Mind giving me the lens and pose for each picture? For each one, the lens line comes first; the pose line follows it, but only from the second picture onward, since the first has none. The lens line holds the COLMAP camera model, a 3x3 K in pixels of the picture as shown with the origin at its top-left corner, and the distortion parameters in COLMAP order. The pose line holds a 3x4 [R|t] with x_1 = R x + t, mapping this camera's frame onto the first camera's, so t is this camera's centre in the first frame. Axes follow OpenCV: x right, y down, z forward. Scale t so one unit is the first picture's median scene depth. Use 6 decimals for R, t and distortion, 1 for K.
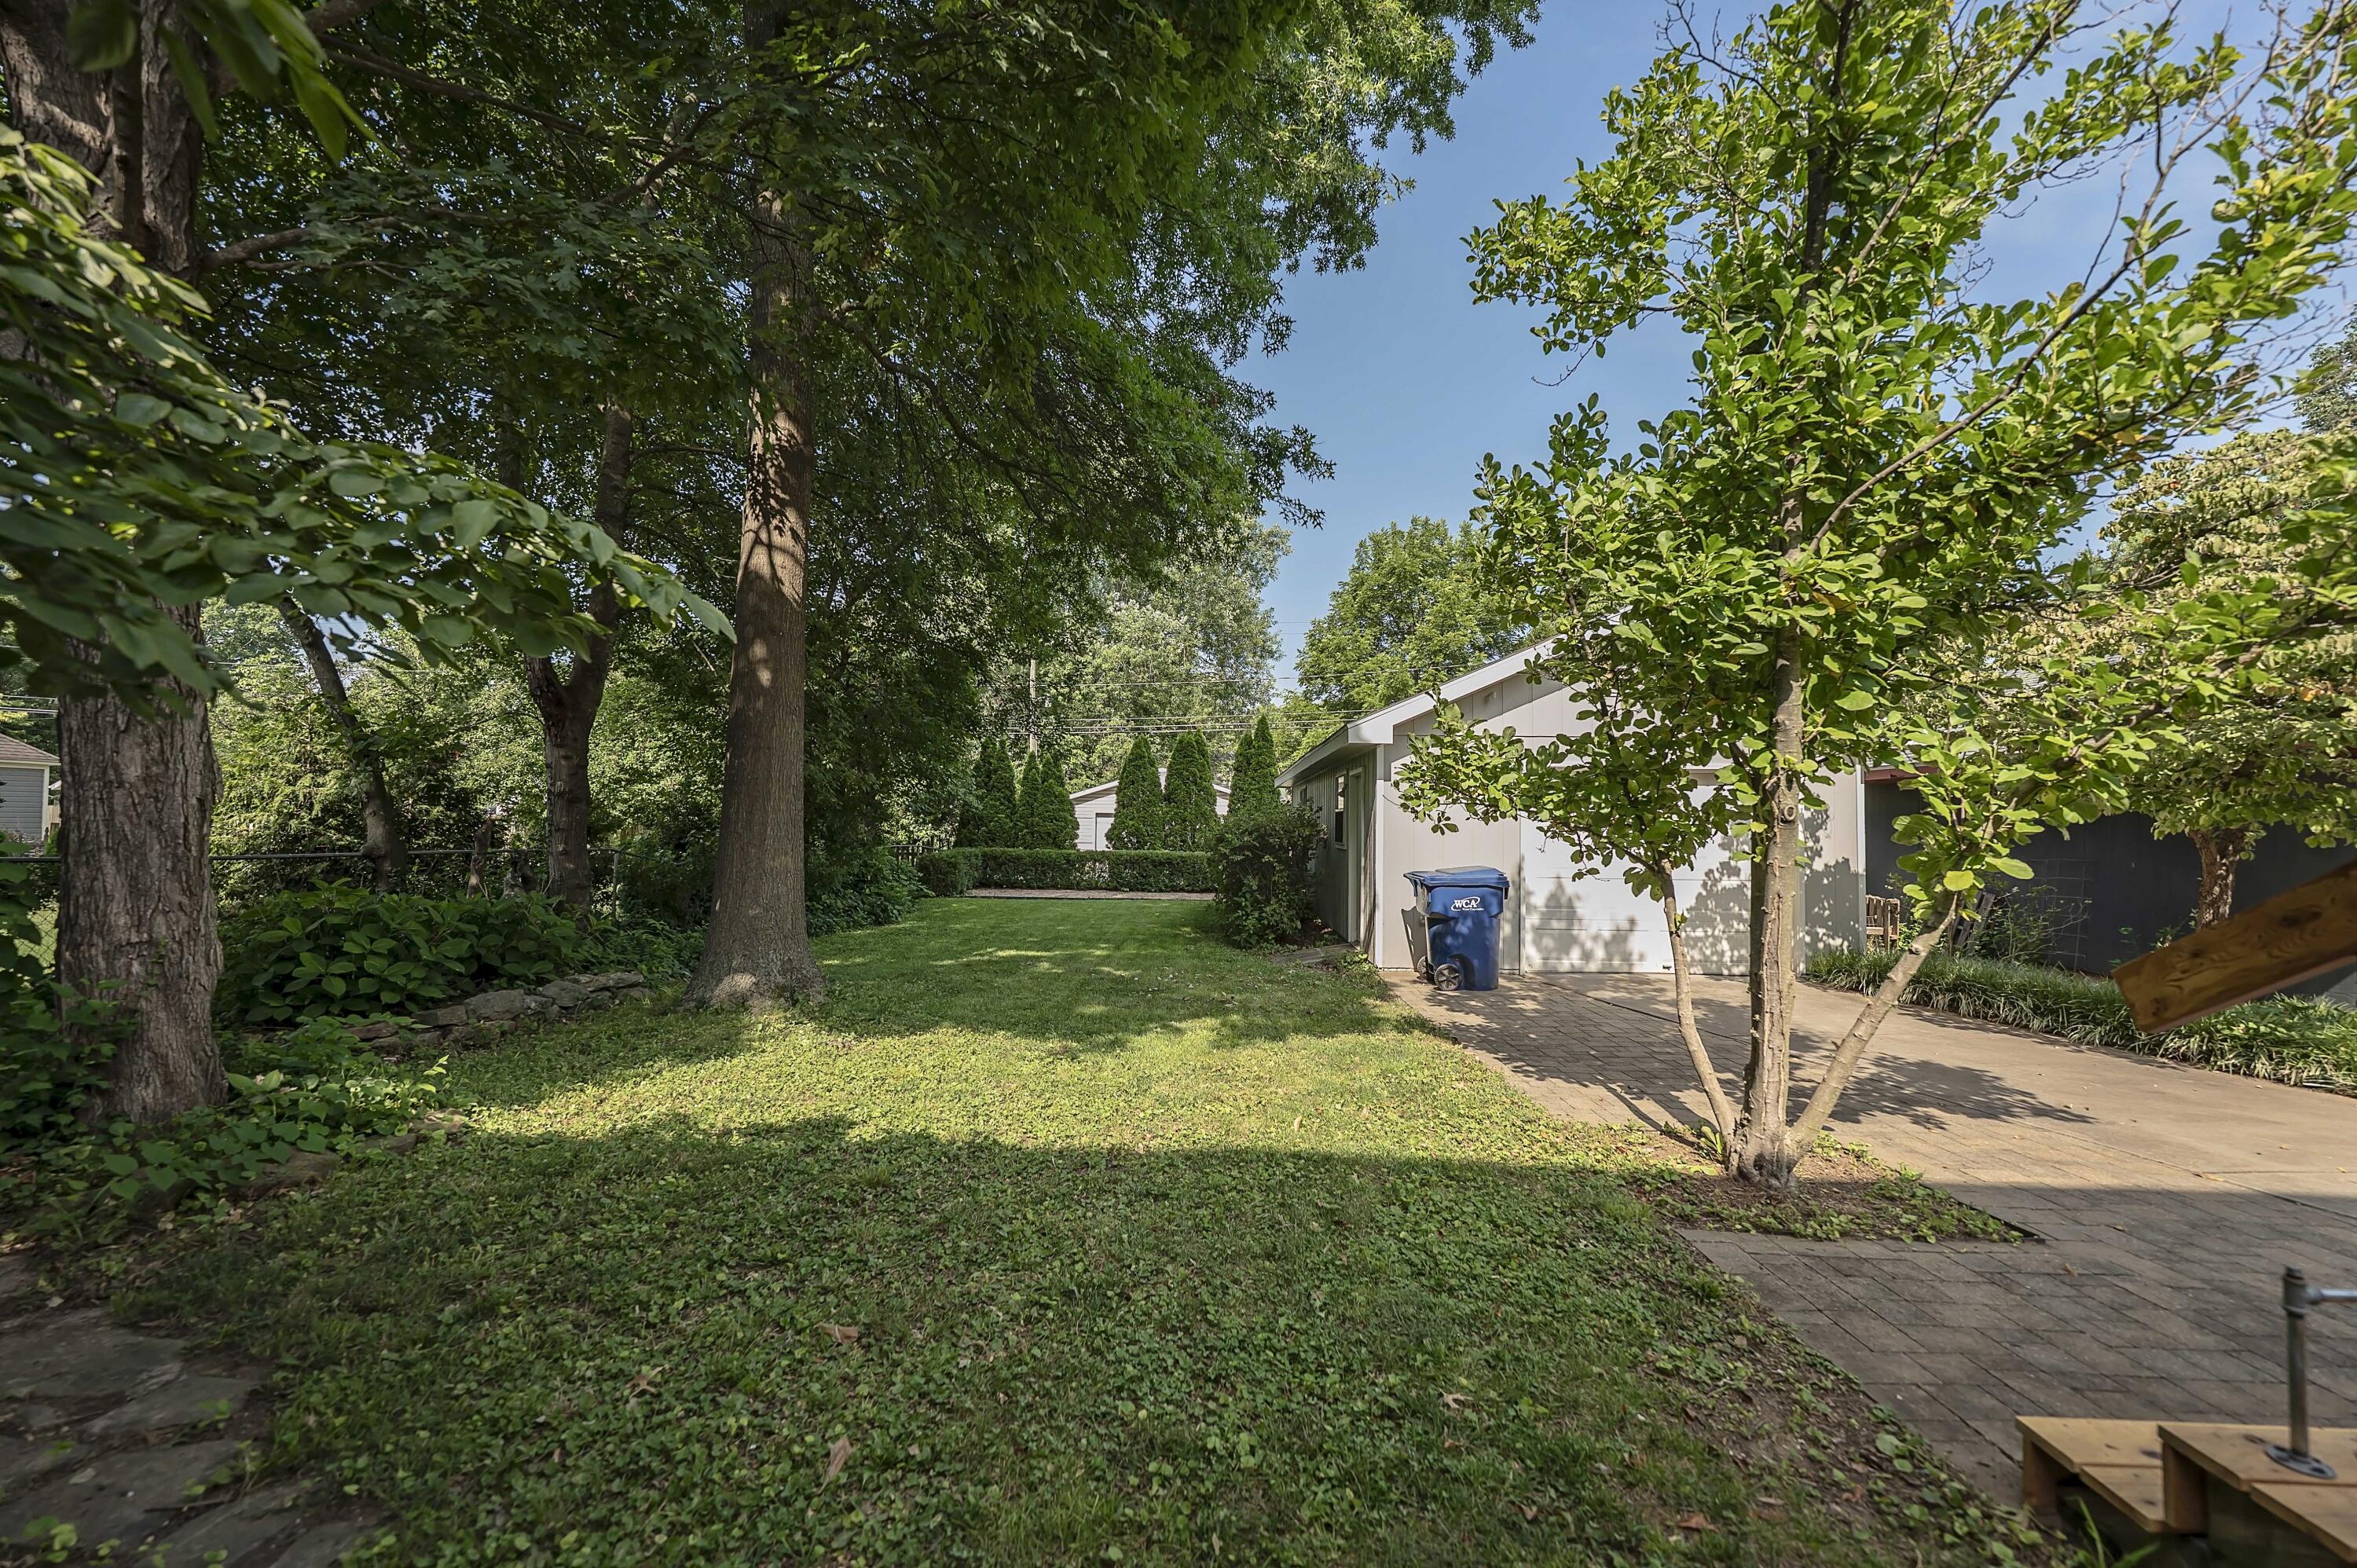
lens RADIAL K [[931.0, 0, 1176.6], [0, 931.0, 786.2], [0, 0, 1]] dist [0.002075, 0.000249]
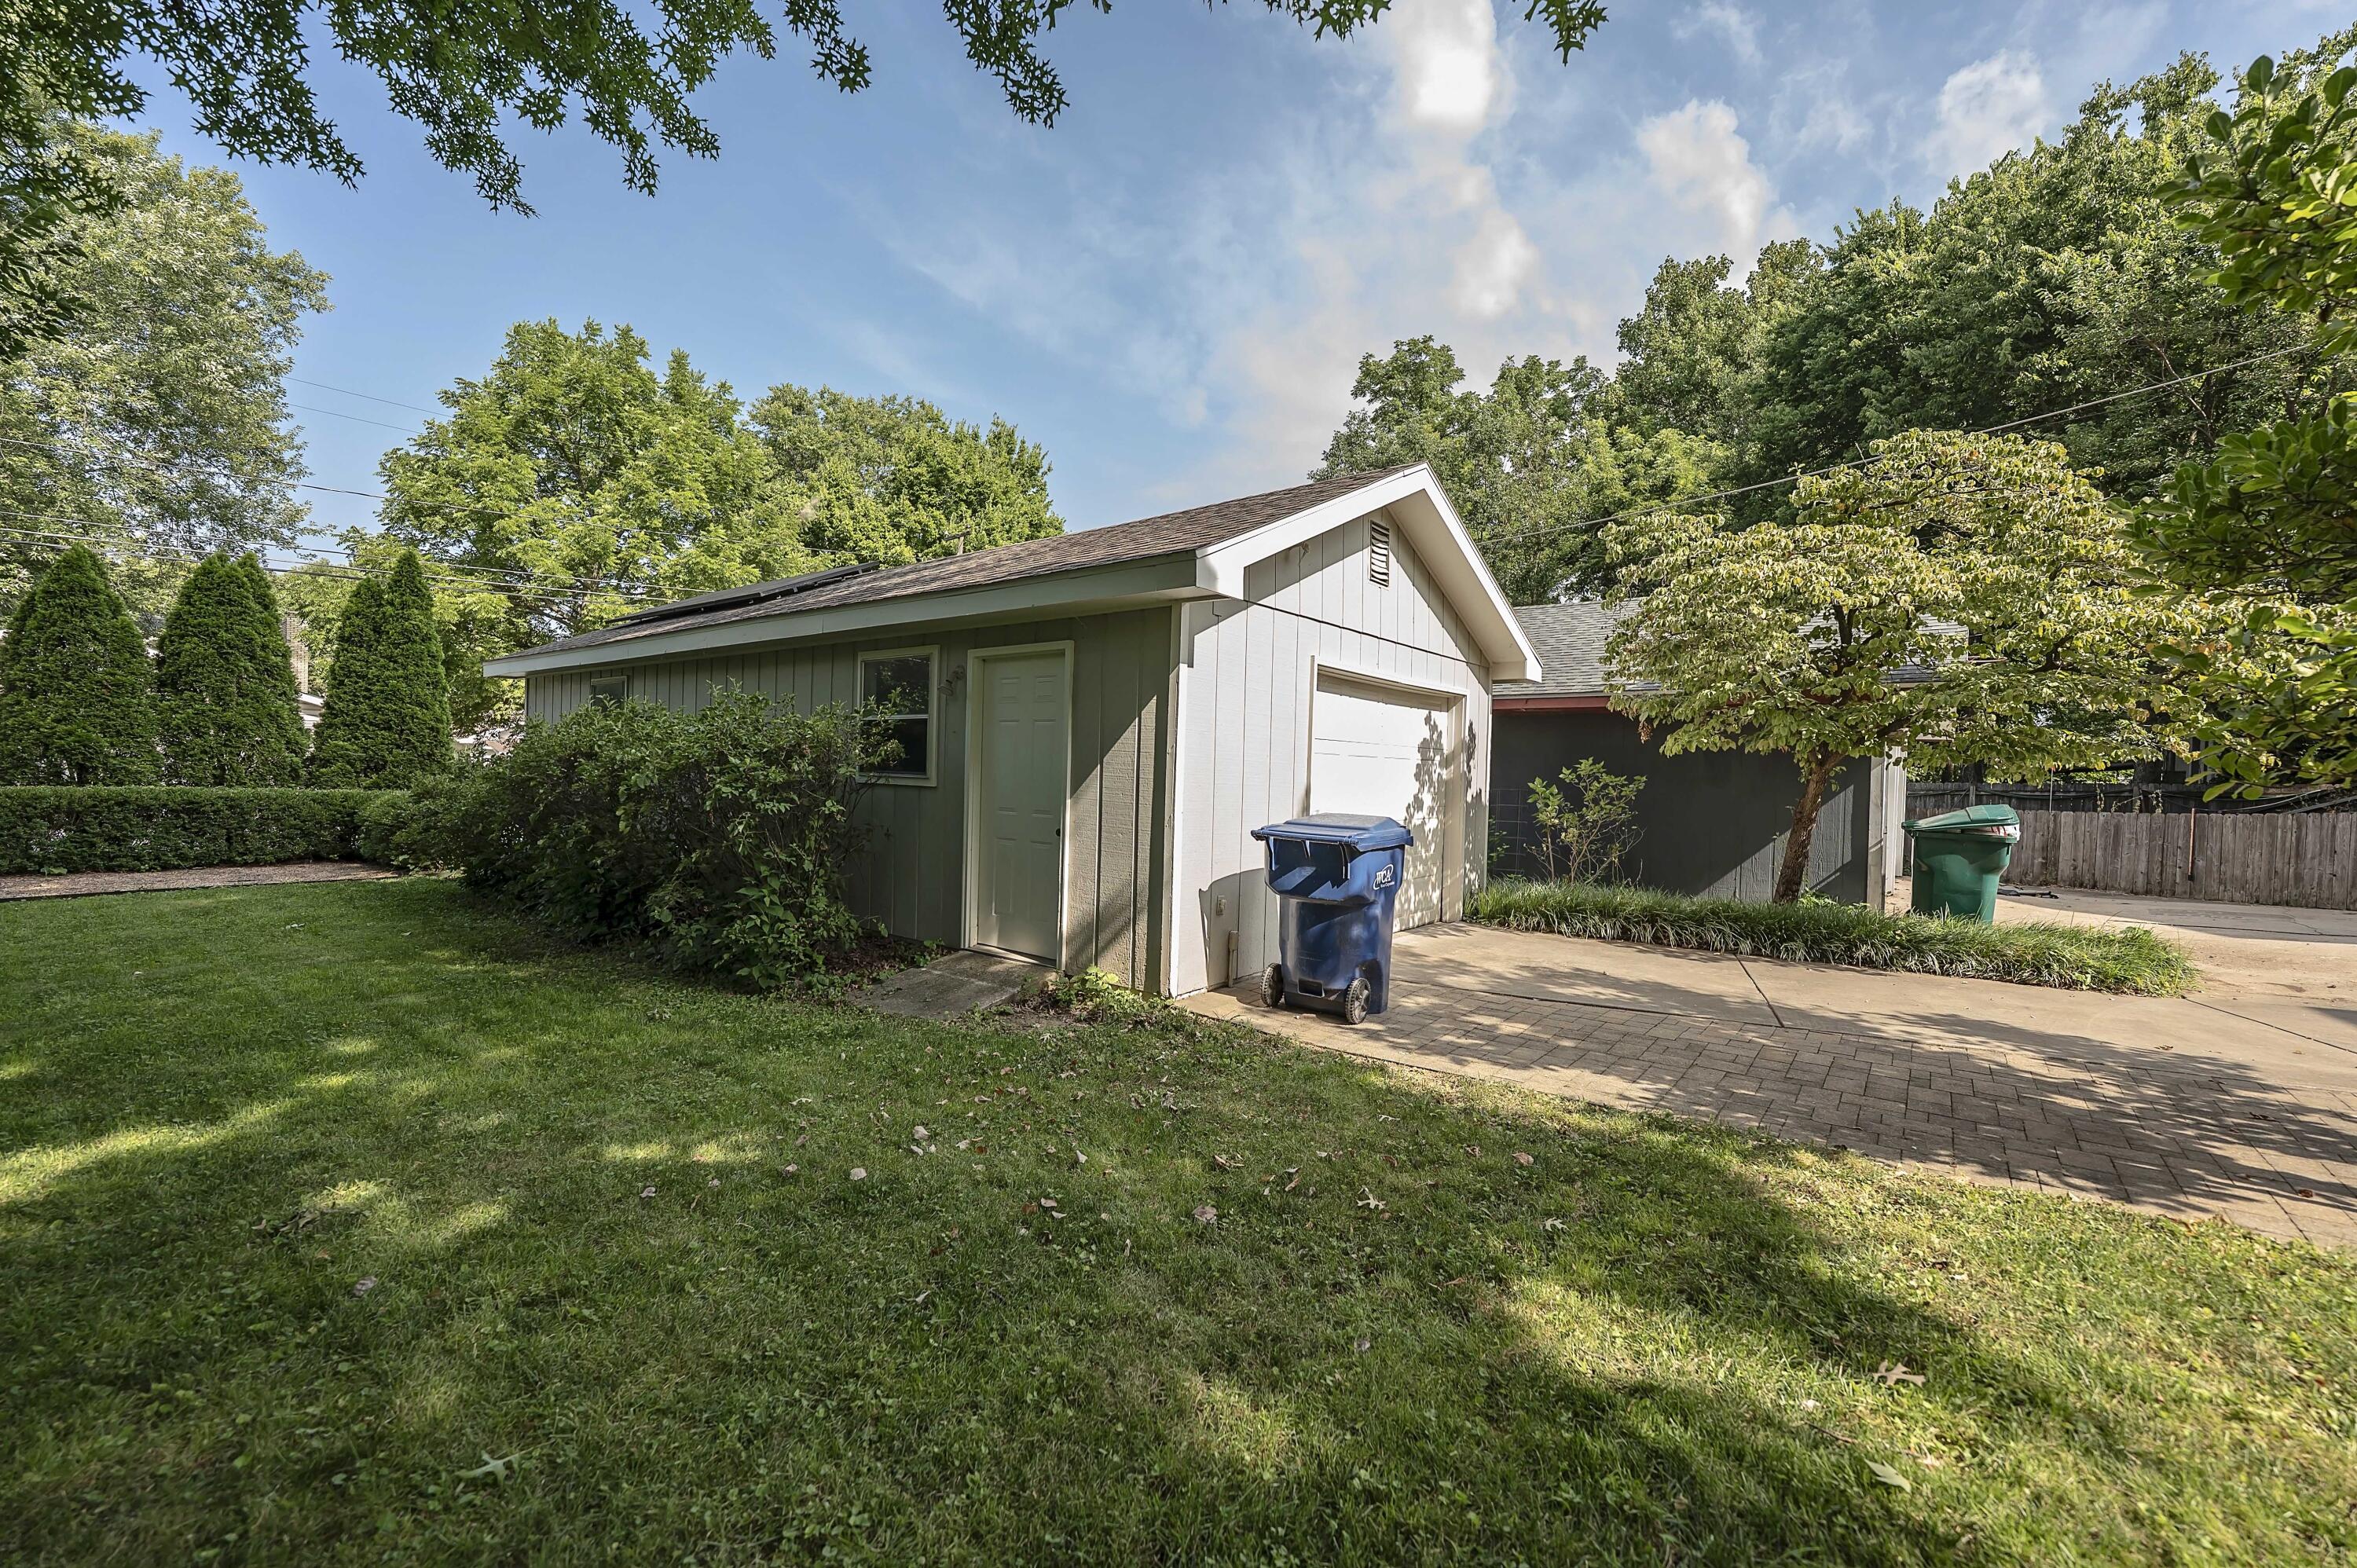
lens RADIAL K [[931.0, 0, 1178.2], [0, 931.0, 779.2], [0, 0, 1]] dist [0.002075, 0.000249]
pose [[0.589051, -0.004498, 0.808084, -0.374739], [-0.052385, 0.997669, 0.043740, 0.061966], [-0.806396, -0.068097, 0.587442, 1.070238]]
